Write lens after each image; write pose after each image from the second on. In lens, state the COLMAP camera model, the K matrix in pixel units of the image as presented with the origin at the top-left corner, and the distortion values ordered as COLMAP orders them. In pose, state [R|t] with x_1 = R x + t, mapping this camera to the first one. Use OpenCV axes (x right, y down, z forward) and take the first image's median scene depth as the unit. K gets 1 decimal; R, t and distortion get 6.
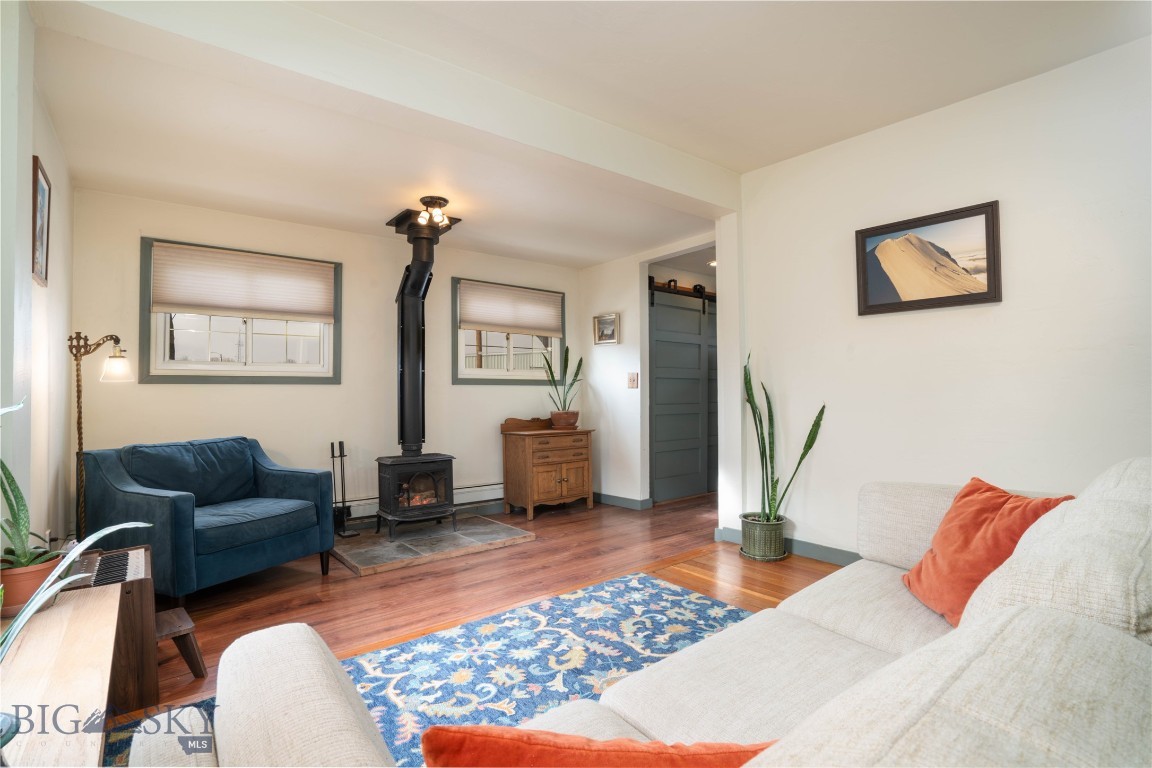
lens RADIAL K [[540.0, 0, 564.6], [0, 540.0, 384.6], [0, 0, 1]] dist [-0.037969, 0.002988]
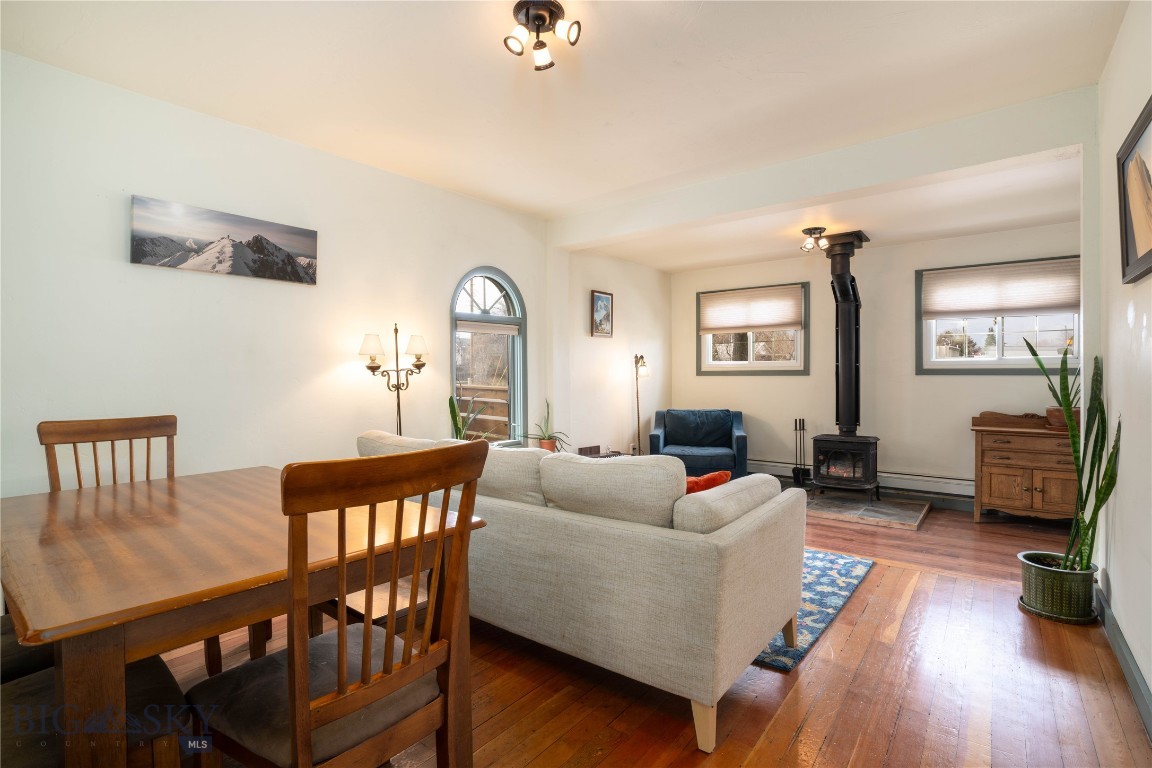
lens RADIAL K [[540.0, 0, 572.7], [0, 540.0, 380.7], [0, 0, 1]] dist [-0.037969, 0.002988]
pose [[0.239665, 0.015215, -0.970737, 0.858900], [0.018226, 0.999630, 0.020167, -0.029502], [0.970685, -0.022526, 0.239299, 0.158559]]
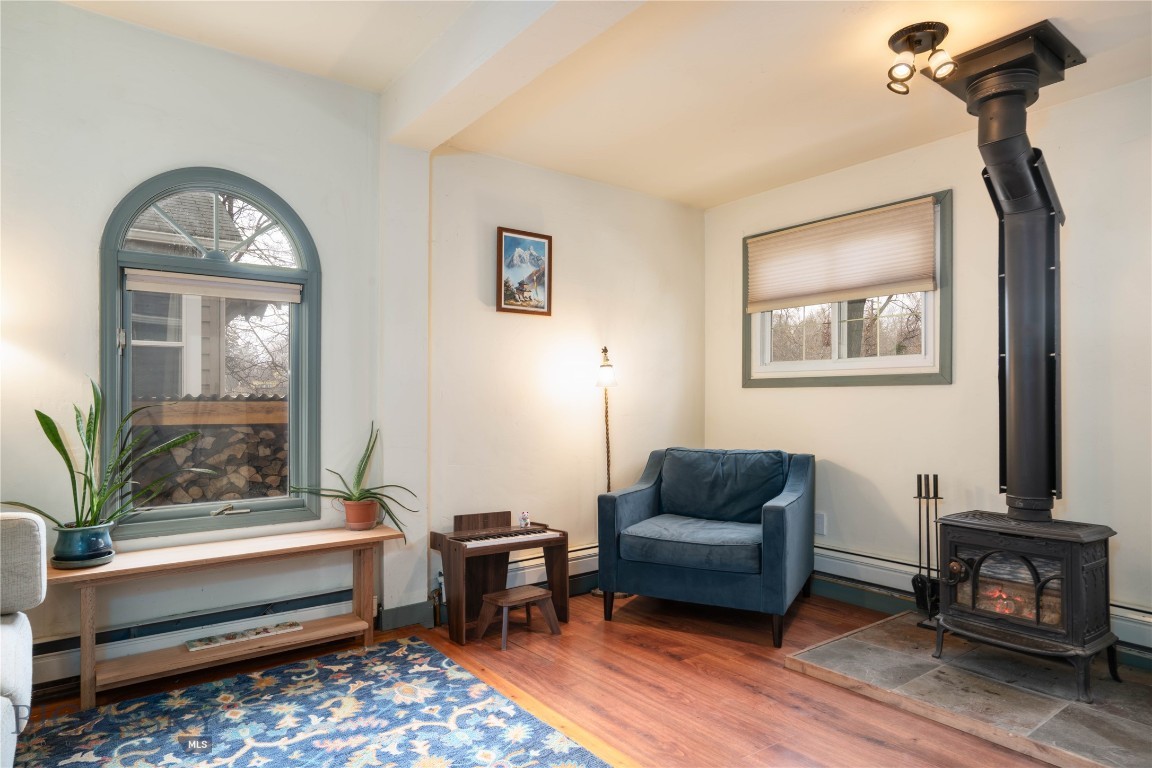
lens RADIAL K [[655.0, 0, 558.6], [0, 655.0, 397.4], [0, 0, 1]] dist [-0.022452, 0.011021]
pose [[-0.006879, 0.003154, -0.999971, 0.416326], [0.013792, 0.999900, 0.003059, 0.007577], [0.999881, -0.013771, -0.006922, 0.664144]]
